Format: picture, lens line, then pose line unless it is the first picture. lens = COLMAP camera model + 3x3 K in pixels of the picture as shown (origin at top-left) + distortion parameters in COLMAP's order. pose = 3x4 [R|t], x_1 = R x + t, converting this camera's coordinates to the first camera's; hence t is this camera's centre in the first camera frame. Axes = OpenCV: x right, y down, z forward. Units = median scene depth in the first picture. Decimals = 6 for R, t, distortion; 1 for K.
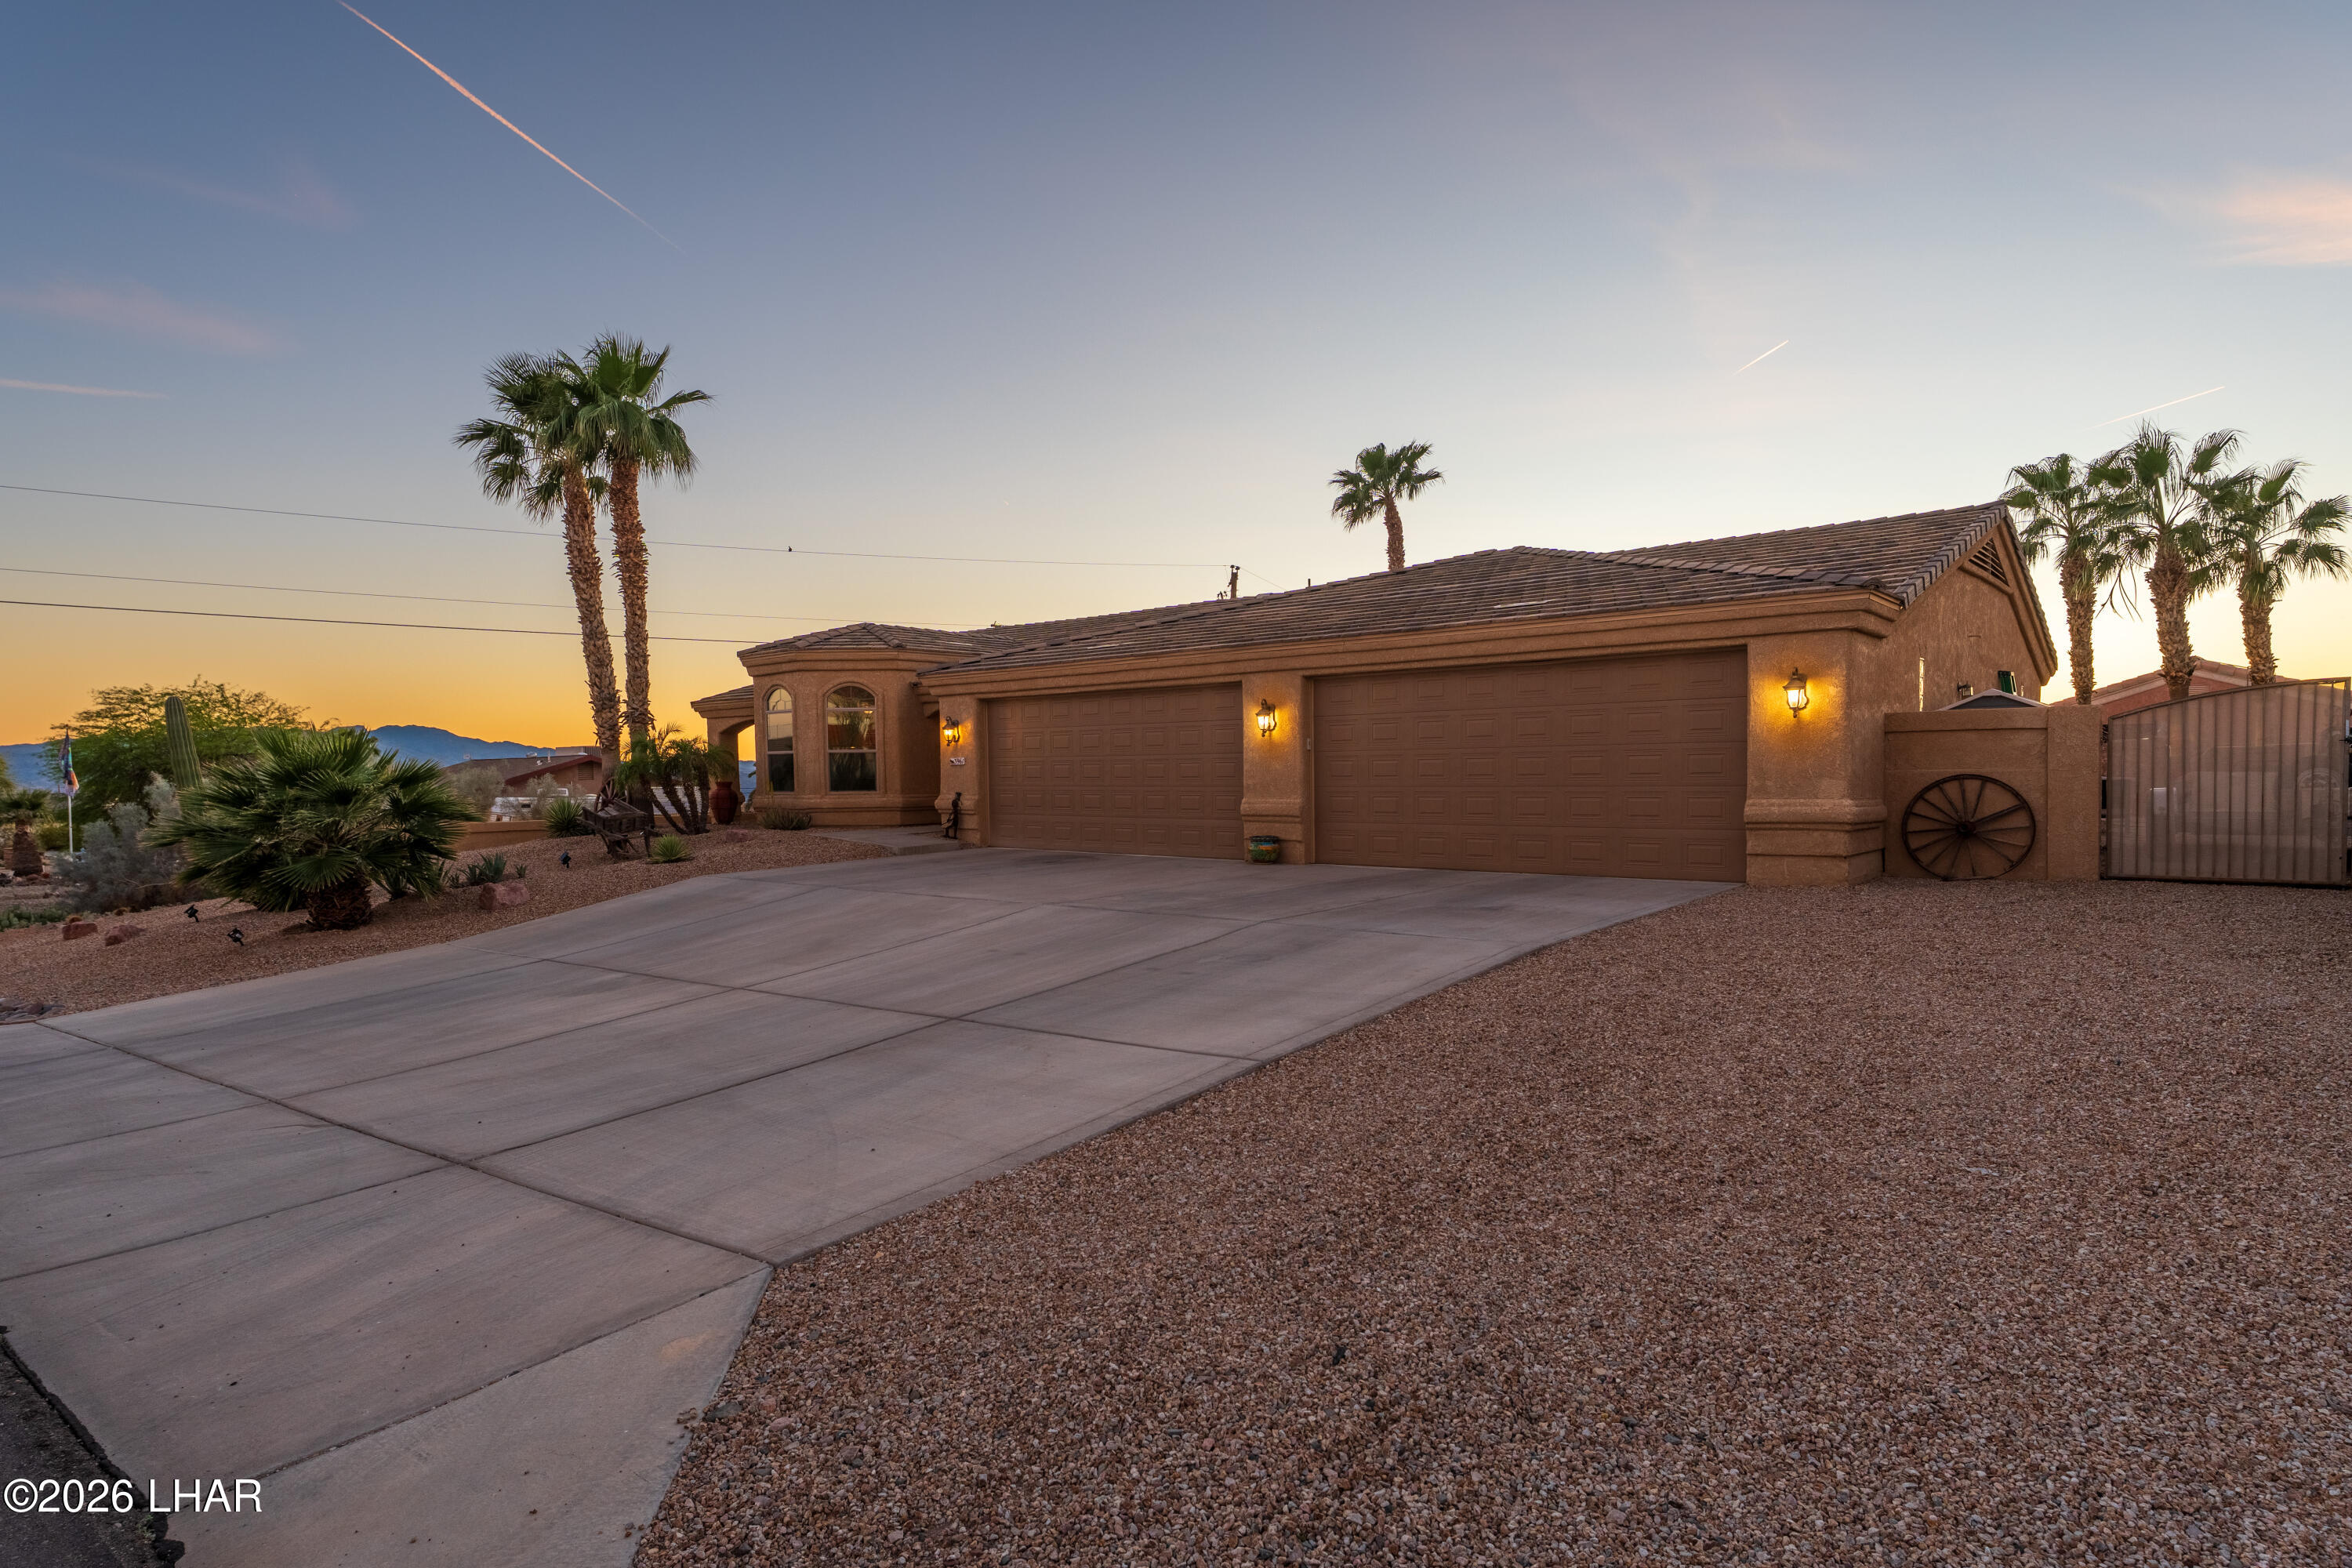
lens RADIAL K [[1270.5, 0, 1174.1], [0, 1270.5, 820.3], [0, 0, 1]] dist [-0.001115, -0.000318]
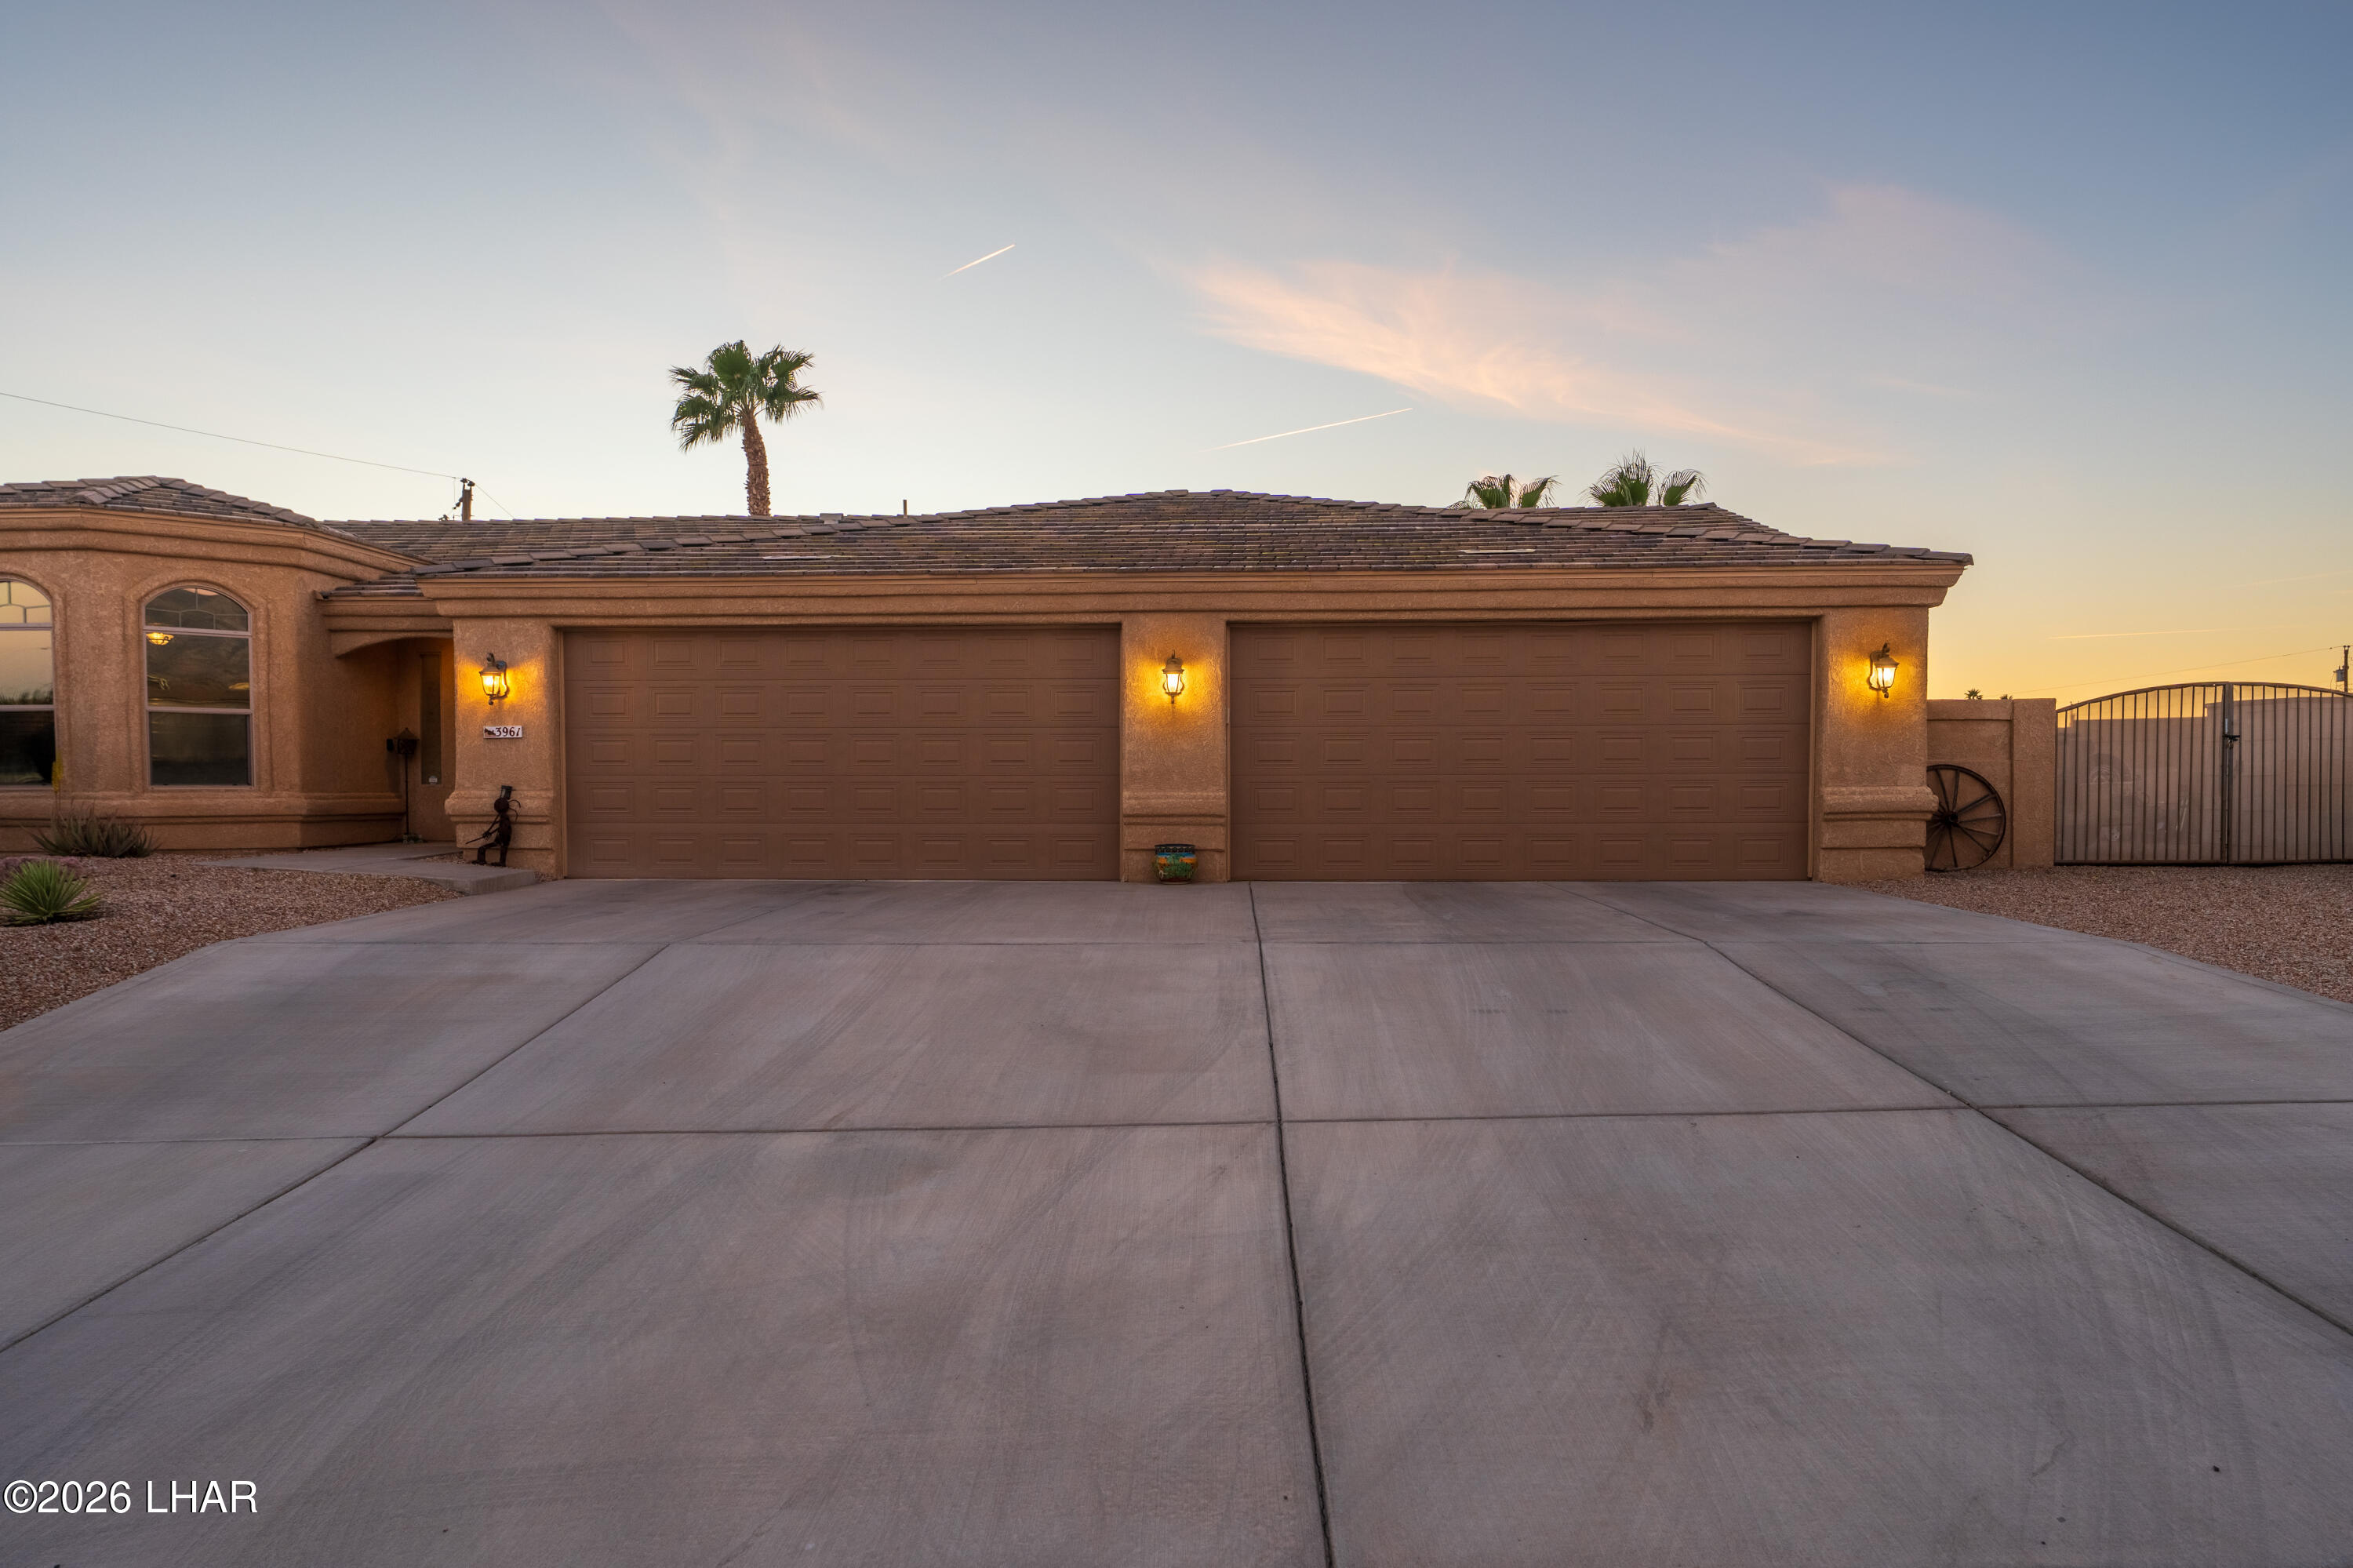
lens RADIAL K [[1529.3, 0, 1168.9], [0, 1529.3, 829.4], [0, 0, 1]] dist [0.007276, -0.000148]
pose [[0.787297, -0.005036, 0.616553, -0.420891], [0.017063, 0.999762, -0.013622, 0.014565], [-0.616338, 0.021245, 0.787195, 0.308621]]
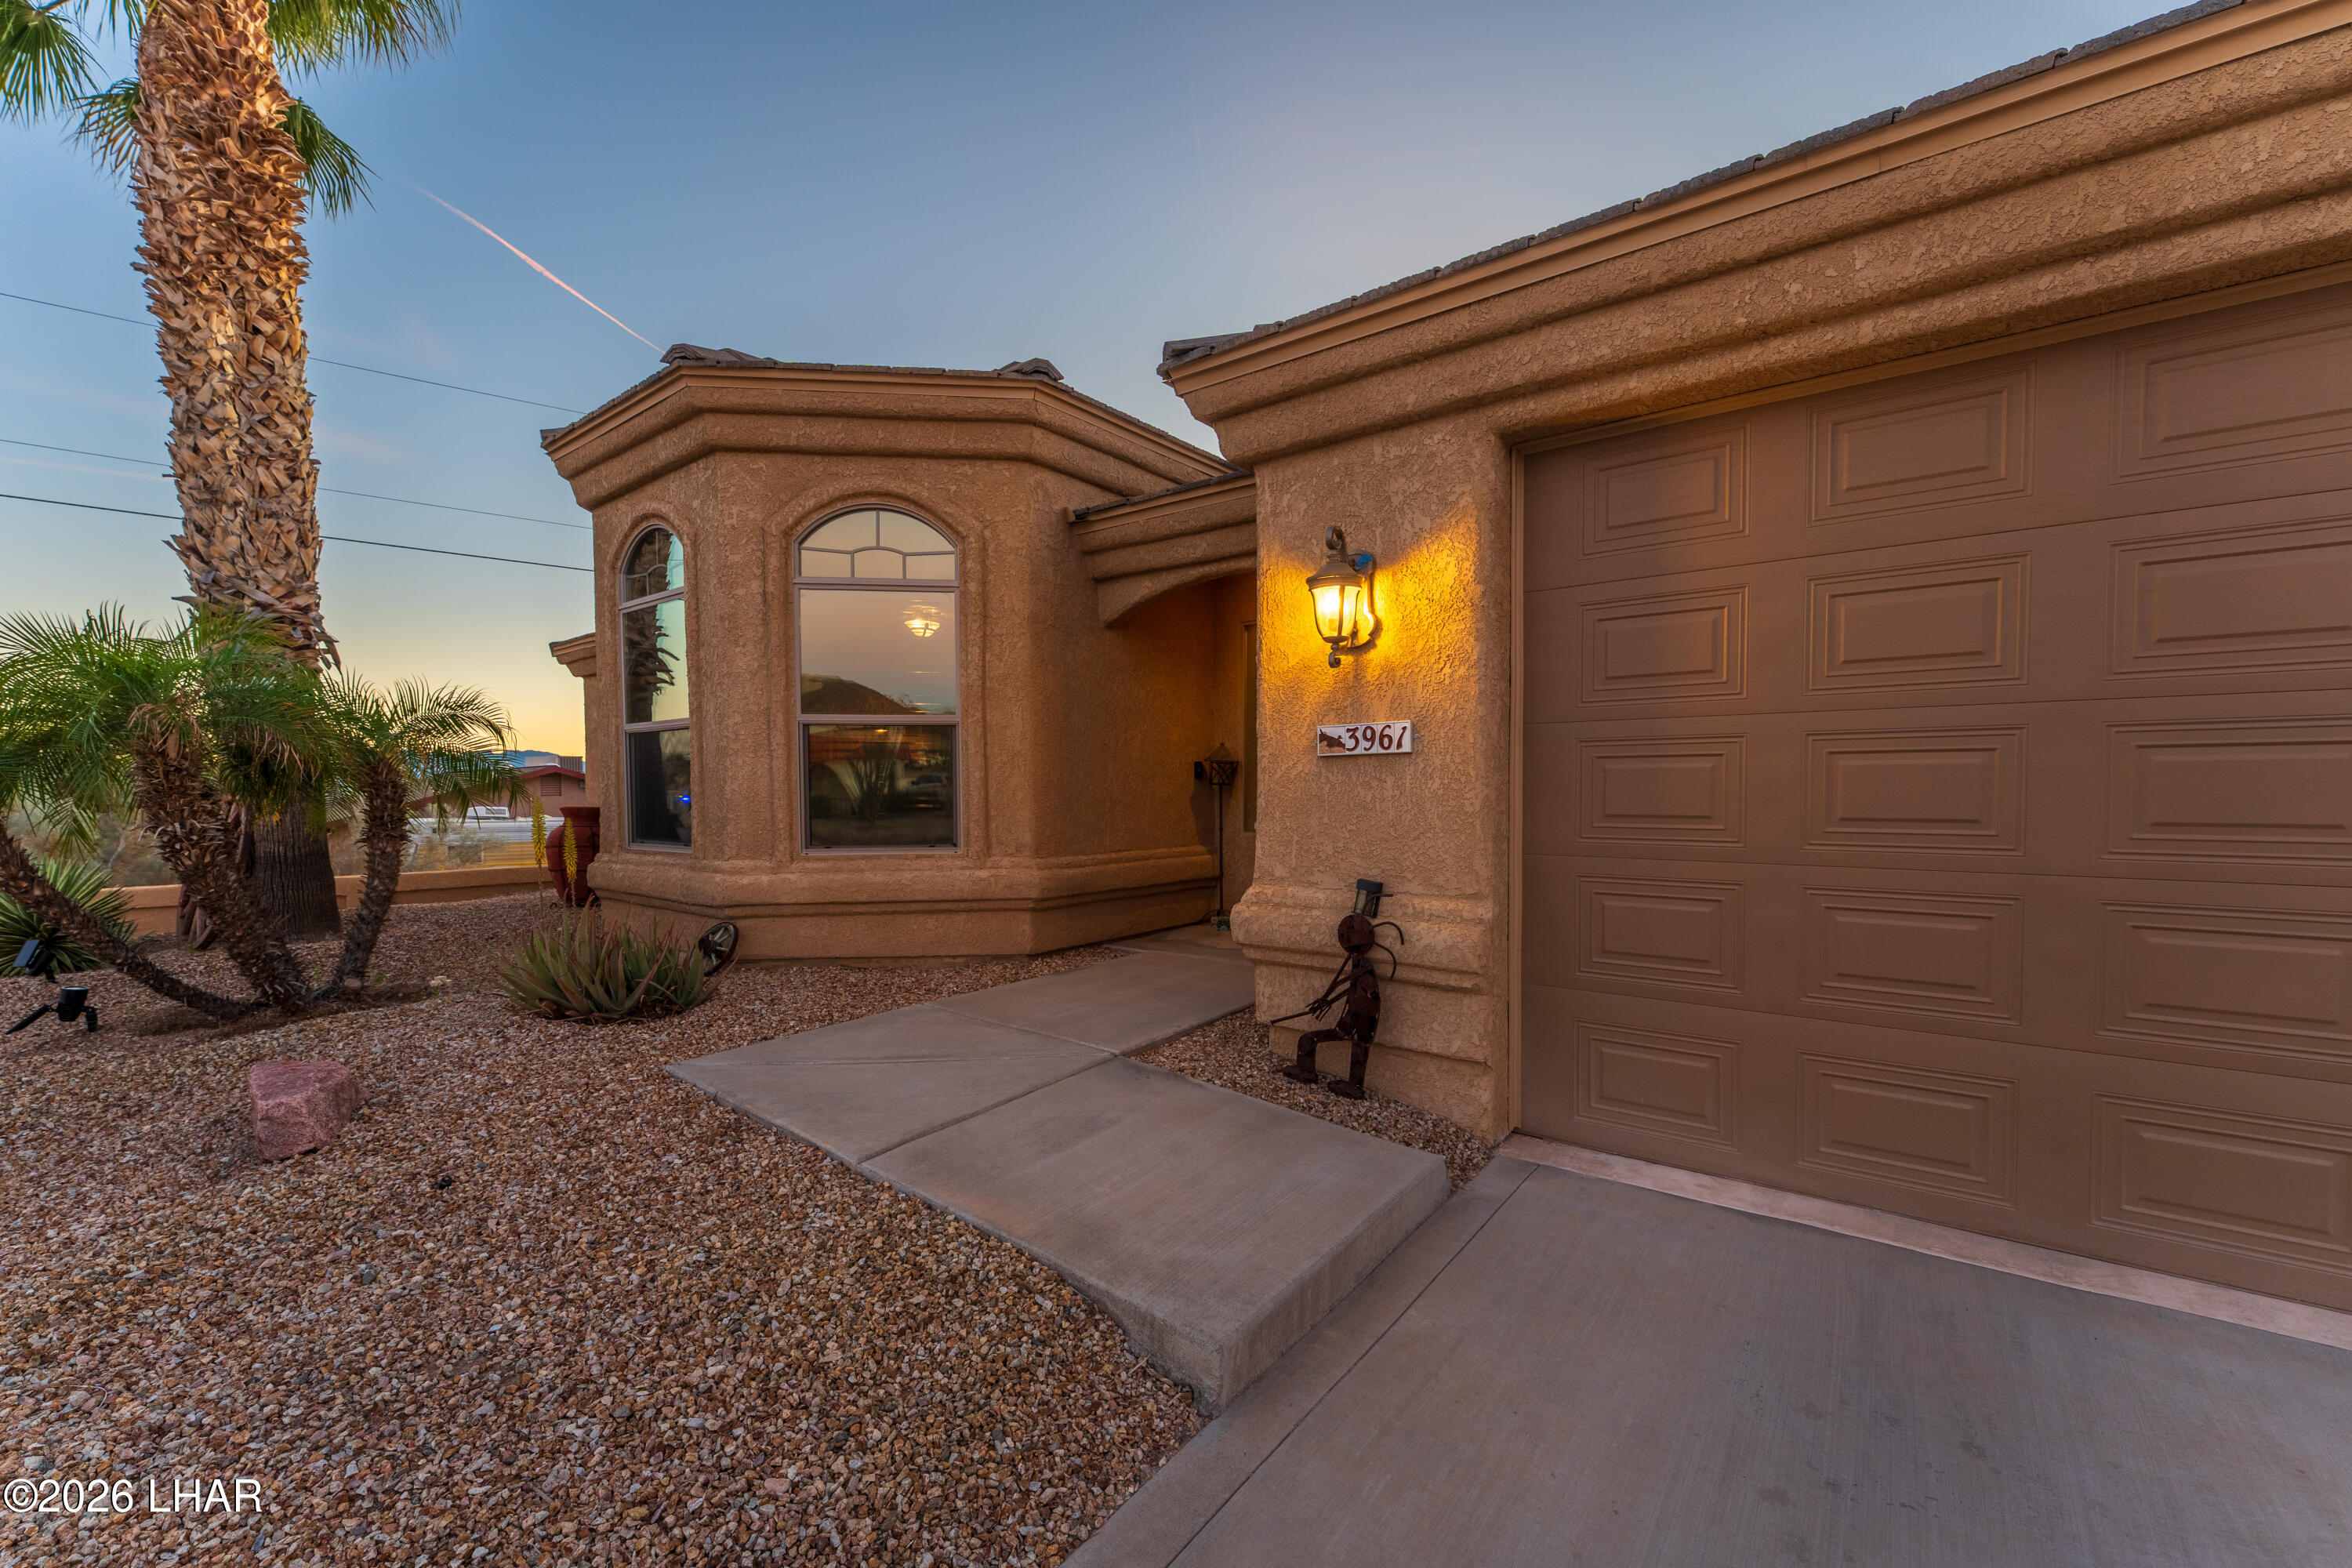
lens RADIAL K [[941.8, 0, 1172.1], [0, 941.8, 827.6], [0, 0, 1]] dist [0.000540, -0.000006]
pose [[0.998754, 0.006513, 0.049485, -0.246038], [-0.006503, 0.999979, -0.000365, -0.035880], [-0.049486, 0.000043, 0.998775, 0.975516]]
